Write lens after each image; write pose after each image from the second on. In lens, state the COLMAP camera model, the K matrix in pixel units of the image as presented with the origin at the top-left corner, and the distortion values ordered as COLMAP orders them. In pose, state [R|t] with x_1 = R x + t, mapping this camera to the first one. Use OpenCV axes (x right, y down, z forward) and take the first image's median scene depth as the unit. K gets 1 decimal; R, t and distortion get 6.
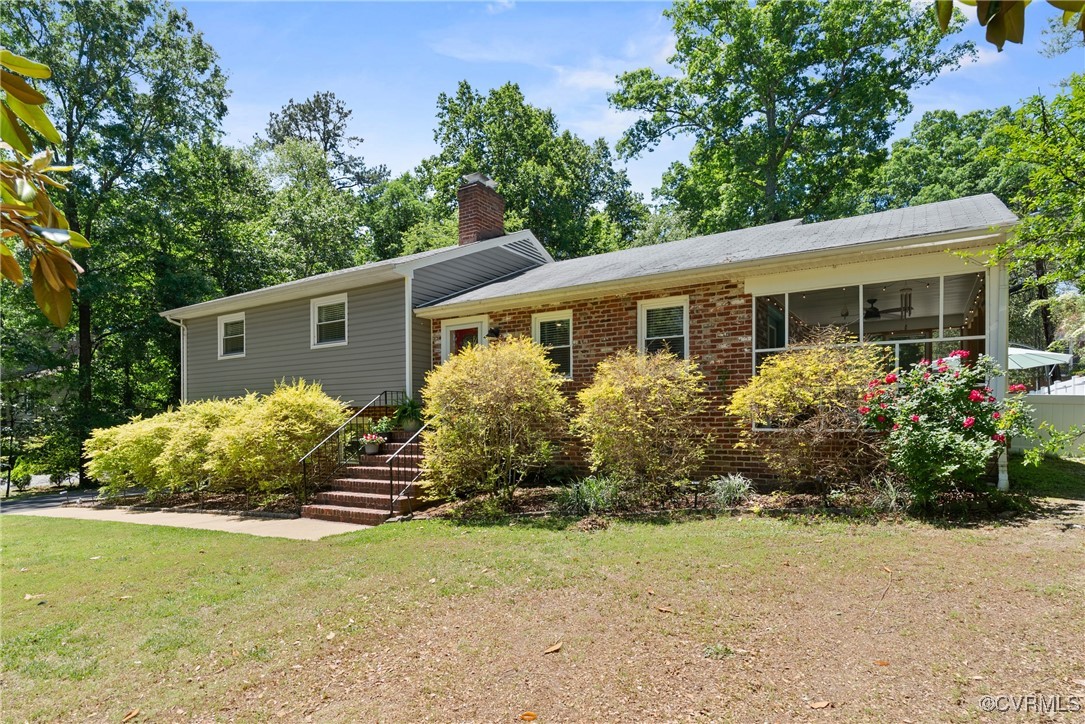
lens RADIAL K [[560.6, 0, 542.5], [0, 560.6, 362.0], [0, 0, 1]] dist [0.002431, -0.000019]
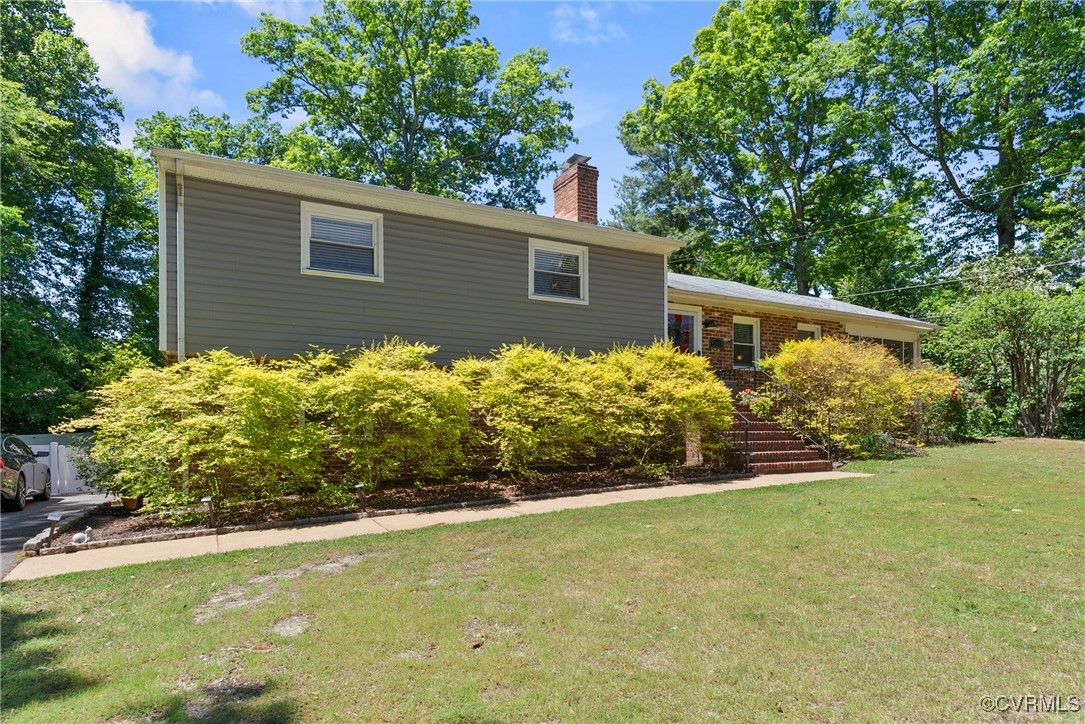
lens RADIAL K [[602.9, 0, 542.5], [0, 602.9, 362.0], [0, 0, 1]] dist [0.001450, 0.000109]
pose [[0.533387, 0.116393, 0.837825, -1.383743], [-0.090082, 0.992671, -0.080556, 0.168178], [-0.841061, -0.032506, 0.539963, 0.632025]]
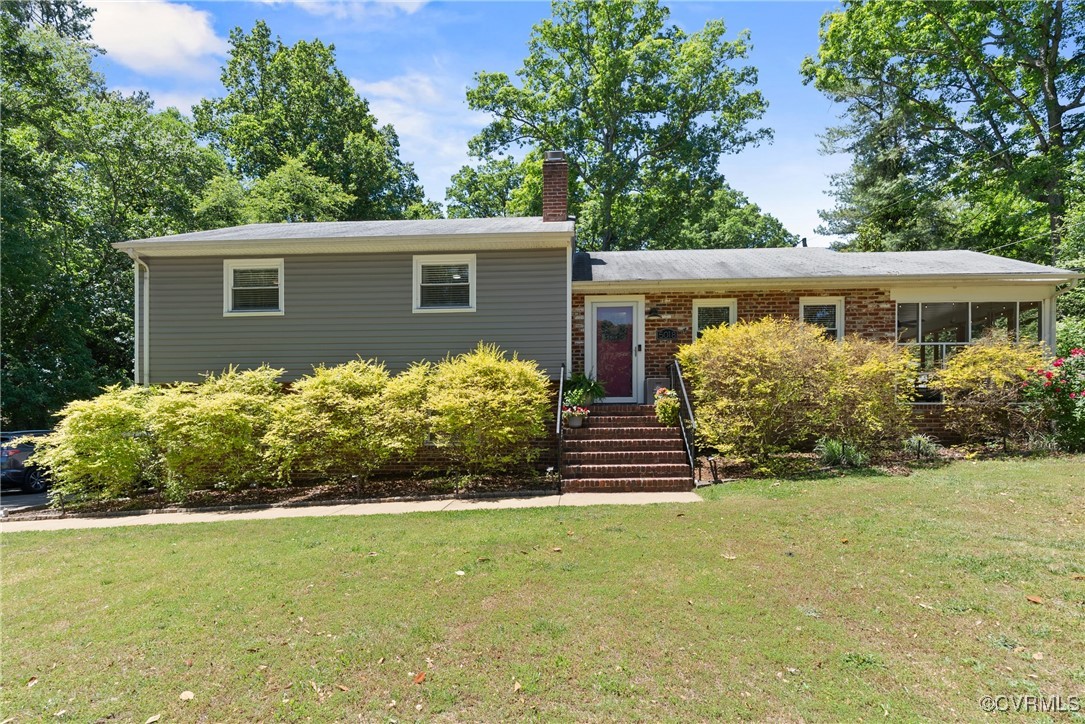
lens RADIAL K [[560.6, 0, 542.5], [0, 560.6, 362.0], [0, 0, 1]] dist [0.002431, -0.000019]
pose [[0.882867, 0.051451, 0.466795, -0.786917], [-0.050677, 0.998614, -0.014222, 0.067834], [-0.466880, -0.011099, 0.884251, 0.174970]]
